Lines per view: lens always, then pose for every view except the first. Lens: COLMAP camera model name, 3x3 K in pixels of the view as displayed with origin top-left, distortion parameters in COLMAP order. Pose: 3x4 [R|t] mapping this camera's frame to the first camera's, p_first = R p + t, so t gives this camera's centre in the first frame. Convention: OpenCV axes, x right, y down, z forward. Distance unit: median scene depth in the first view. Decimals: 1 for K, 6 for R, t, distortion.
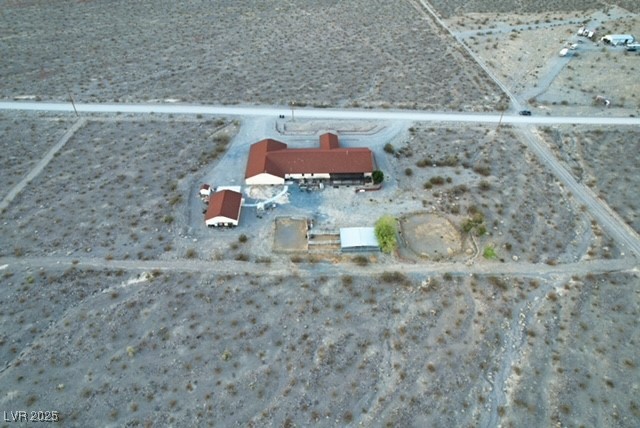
lens RADIAL K [[404.1, 0, 318.2], [0, 404.1, 215.3], [0, 0, 1]] dist [-0.036720, 0.024260]
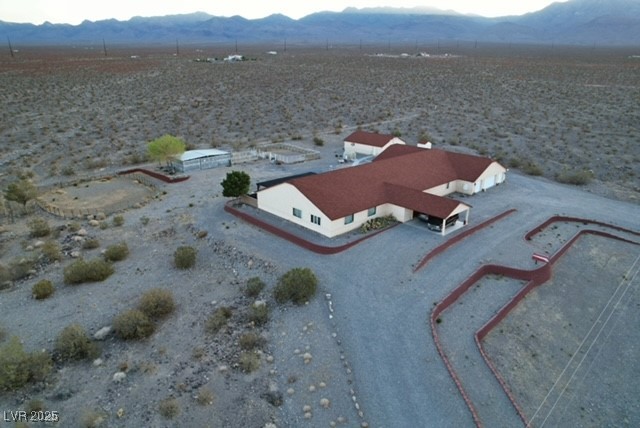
lens RADIAL K [[404.1, 0, 321.0], [0, 404.1, 216.4], [0, 0, 1]] dist [-0.036720, 0.024260]
pose [[-0.744531, 0.214107, -0.632322, 0.356164], [-0.452441, 0.534643, 0.713761, -0.425264], [0.490888, 0.817506, -0.301187, 1.176708]]
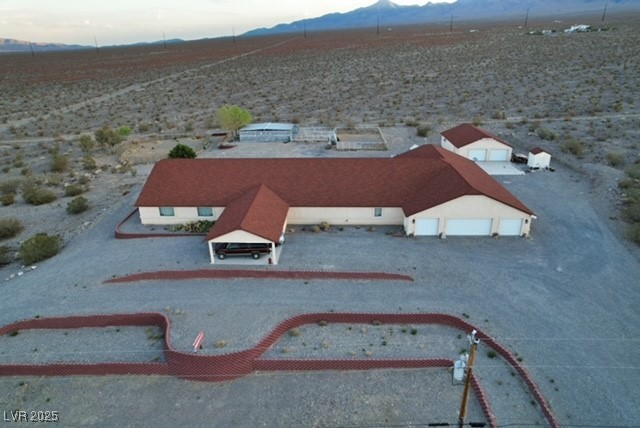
lens RADIAL K [[404.1, 0, 321.1], [0, 404.1, 214.9], [0, 0, 1]] dist [-0.036720, 0.024260]
pose [[-0.997638, -0.020982, 0.065409, -0.042898], [0.049773, 0.435435, 0.898843, -0.462468], [-0.047341, 0.899976, -0.433362, 1.220665]]
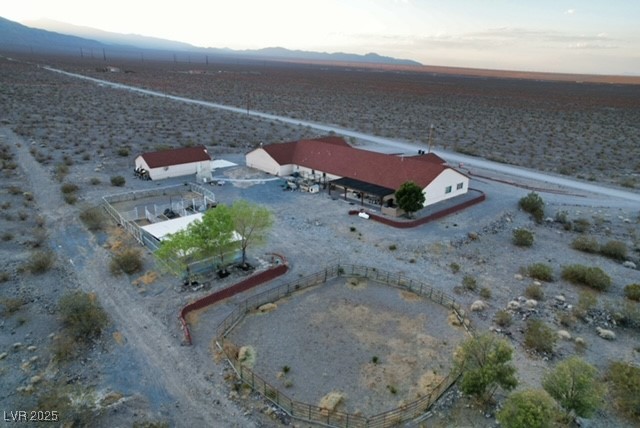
lens RADIAL K [[404.1, 0, 323.1], [0, 404.1, 214.2], [0, 0, 1]] dist [-0.036720, 0.024260]
pose [[0.639470, 0.252607, -0.726132, 0.389325], [-0.510113, 0.846042, -0.154912, 0.028085], [0.575206, 0.469471, 0.669877, 0.658905]]
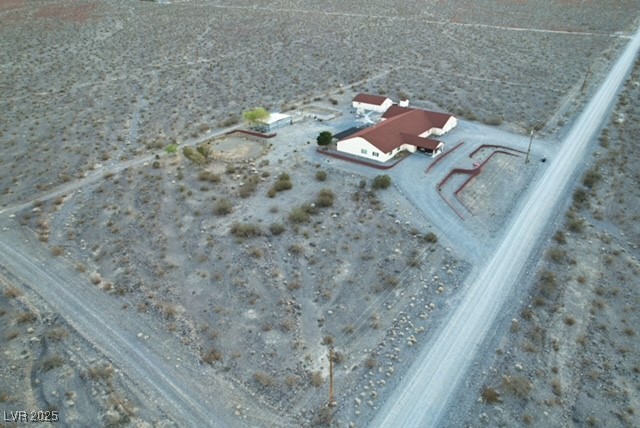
lens RADIAL K [[404.1, 0, 322.7], [0, 404.1, 214.5], [0, 0, 1]] dist [-0.036720, 0.024260]
pose [[-0.629519, 0.371414, -0.682464, 0.757585], [-0.514457, 0.458987, 0.724338, -0.611432], [0.582271, 0.807083, -0.097864, 1.175835]]
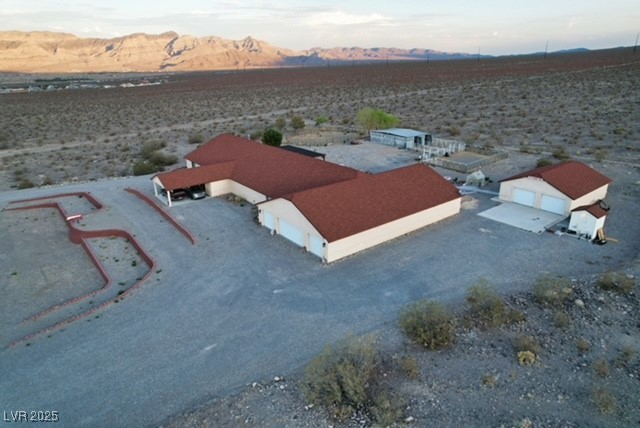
lens RADIAL K [[404.1, 0, 321.6], [0, 404.1, 211.7], [0, 0, 1]] dist [-0.036720, 0.024260]
pose [[-0.594750, -0.280823, 0.753267, -0.374671], [0.538513, 0.556537, 0.632669, -0.369497], [-0.596889, 0.781924, -0.179773, 1.120825]]
